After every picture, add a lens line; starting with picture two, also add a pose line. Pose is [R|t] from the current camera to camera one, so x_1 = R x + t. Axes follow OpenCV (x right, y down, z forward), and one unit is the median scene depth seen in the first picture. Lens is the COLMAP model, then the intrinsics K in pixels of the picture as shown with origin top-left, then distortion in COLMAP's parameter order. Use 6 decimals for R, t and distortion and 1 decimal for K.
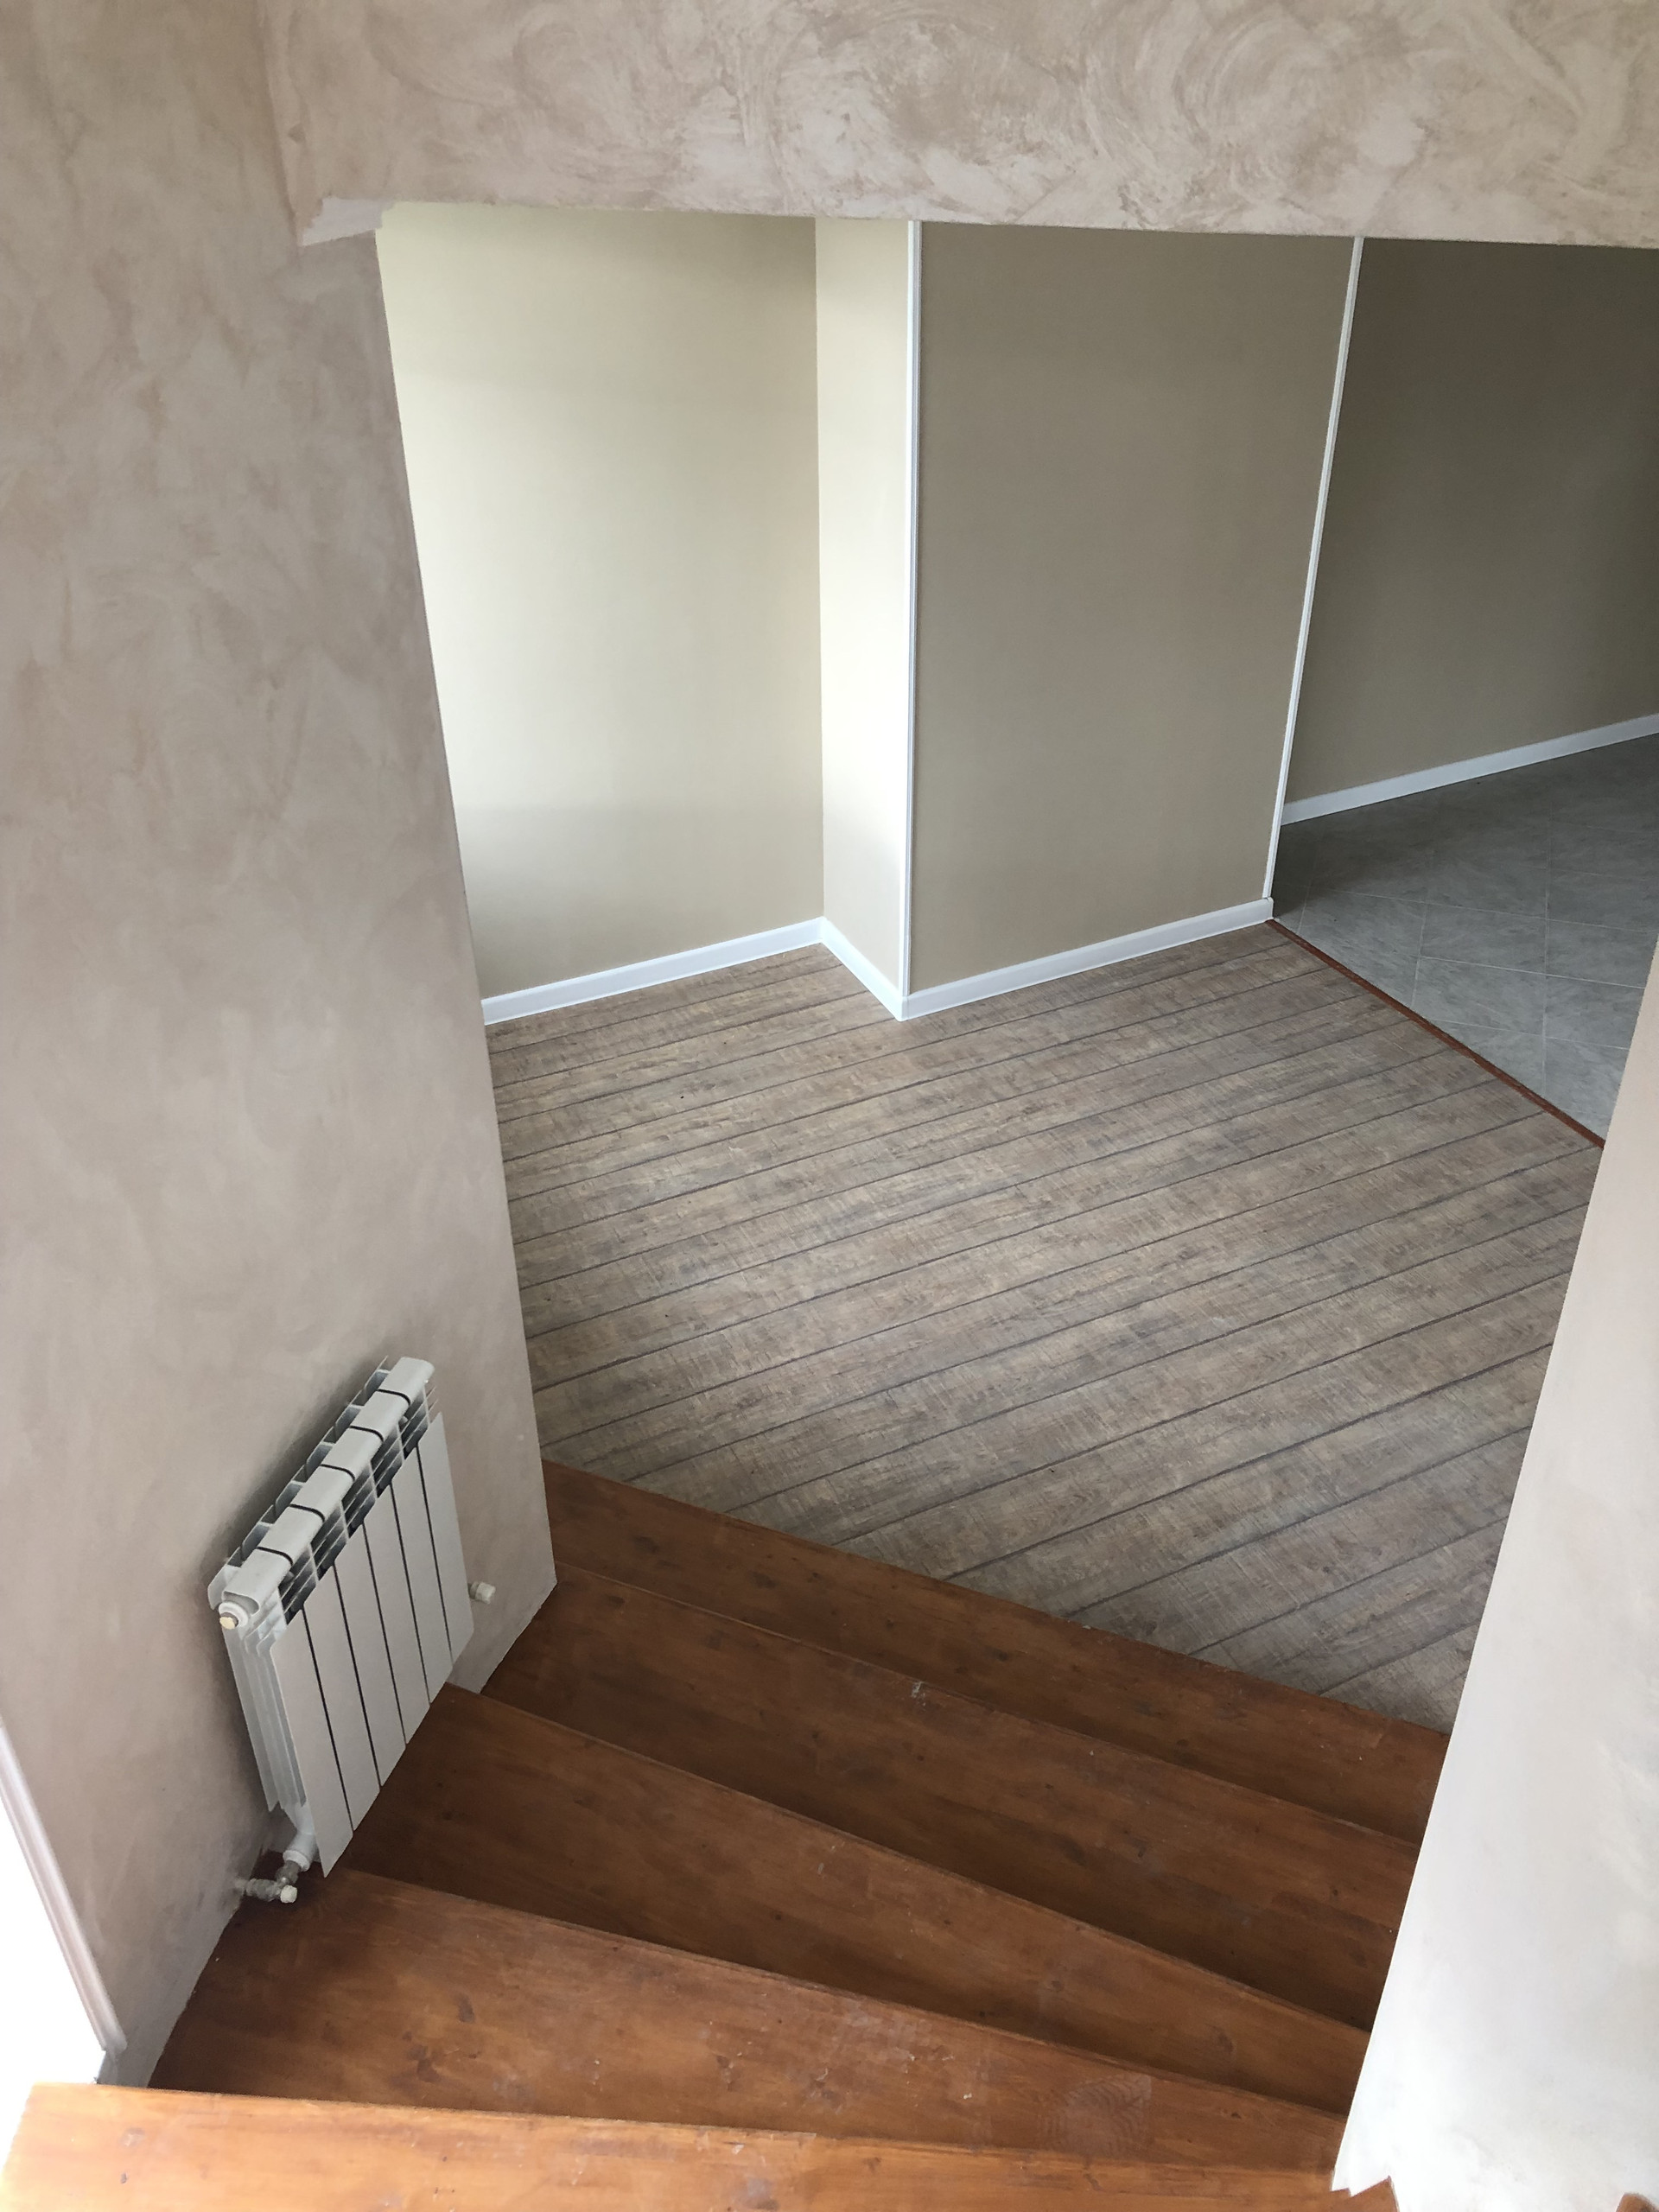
lens RADIAL K [[1841.6, 0, 827.9], [0, 1841.6, 1104.4], [0, 0, 1]] dist [-0.000938, -0.014952]
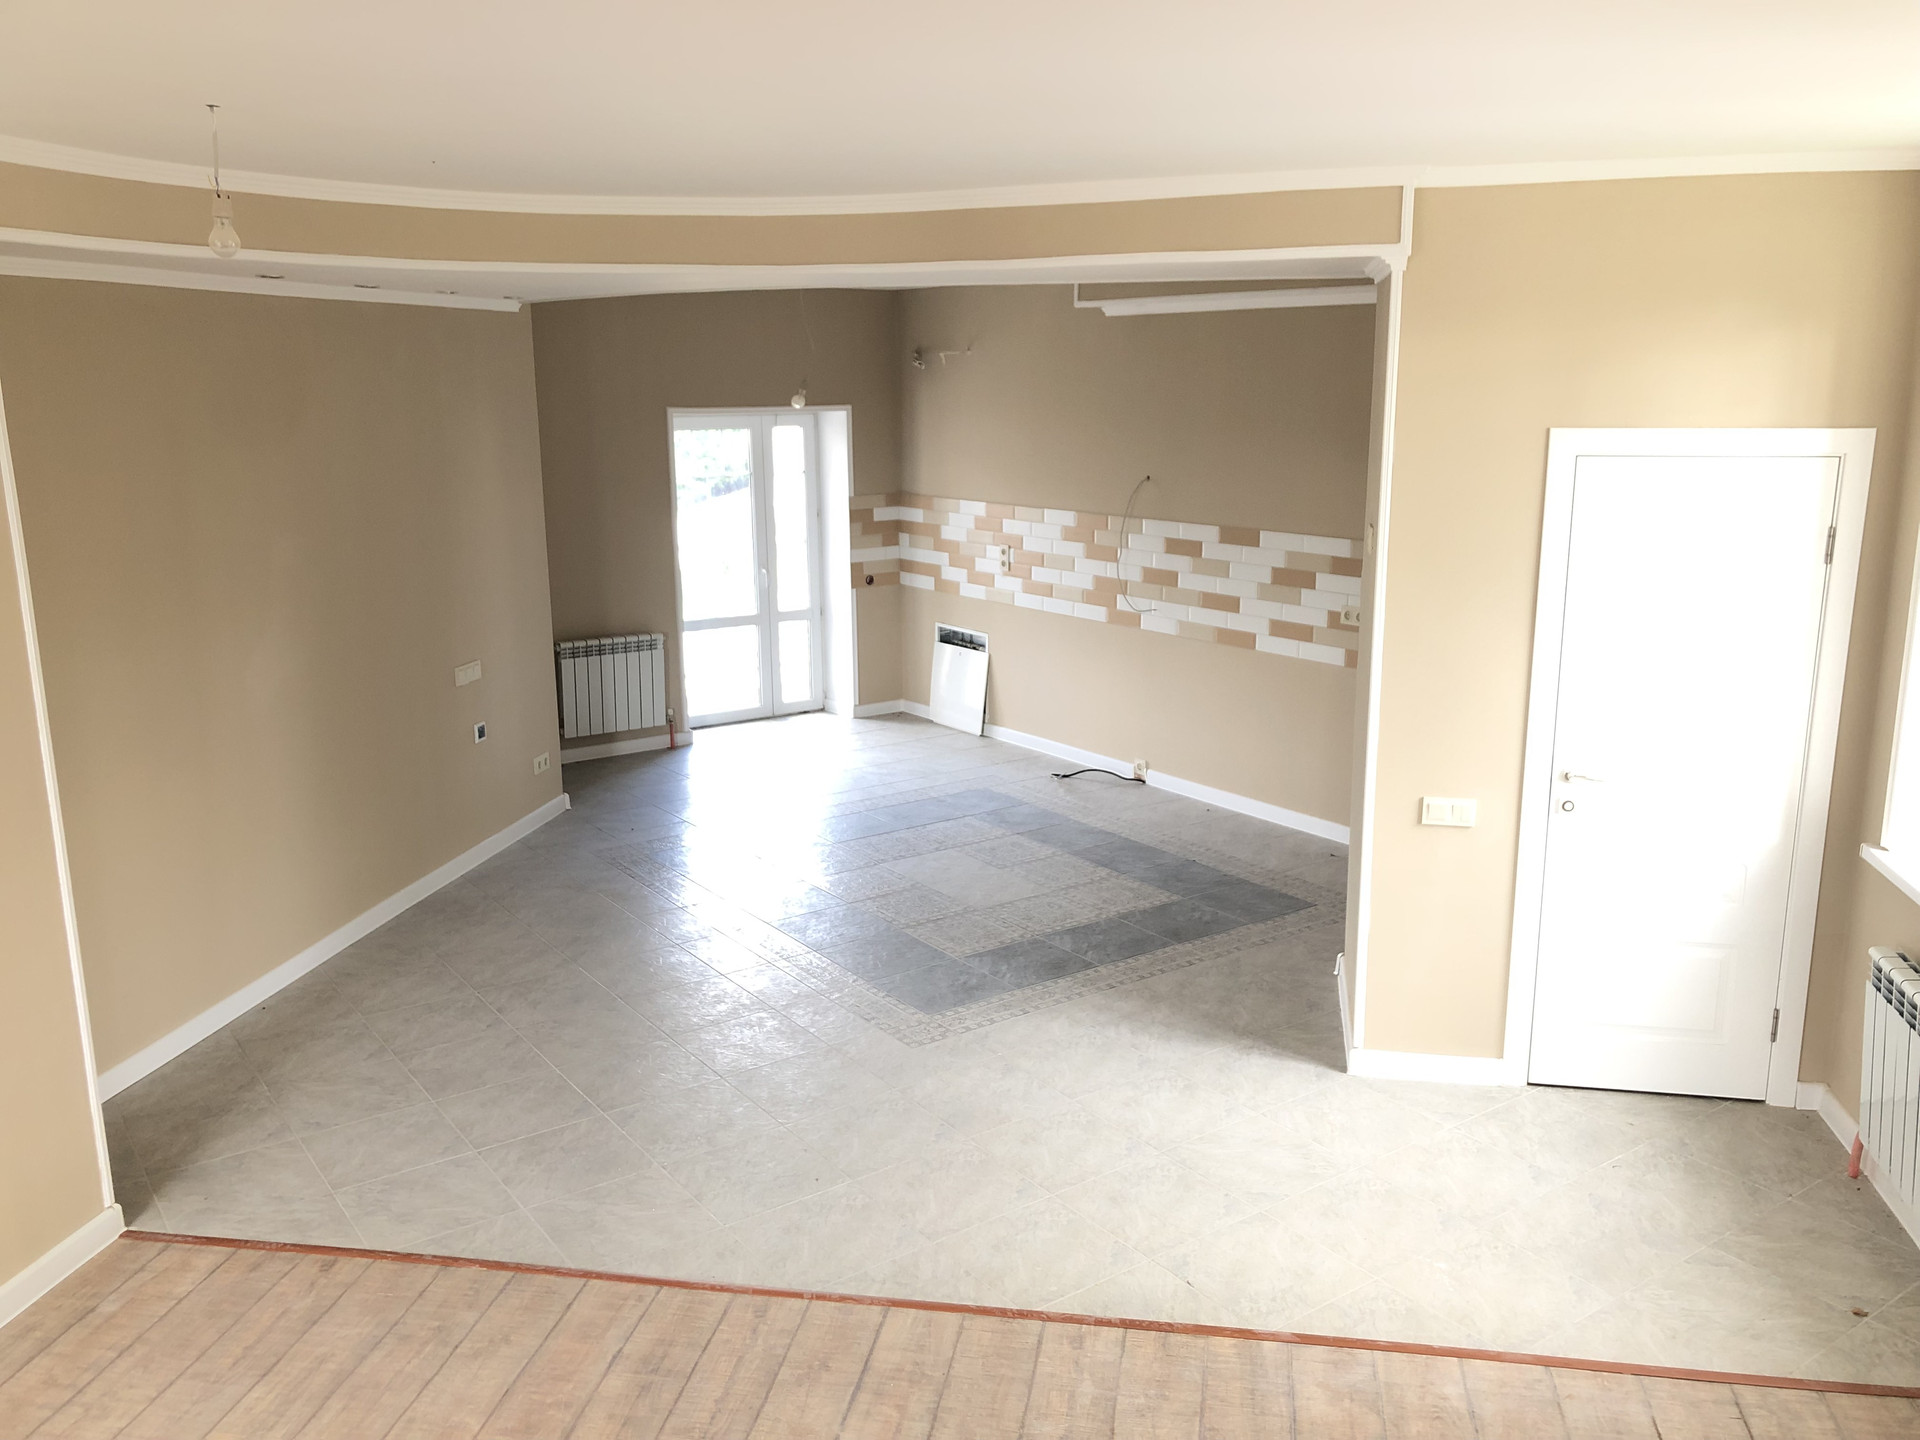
lens RADIAL K [[1598.5, 0, 959.5], [0, 1598.5, 710.7], [0, 0, 1]] dist [-0.000938, -0.014952]
pose [[0.582621, -0.160856, 0.796667, -0.044739], [0.464514, 0.870248, -0.163996, -0.022084], [-0.666918, 0.465610, 0.581745, 0.317135]]
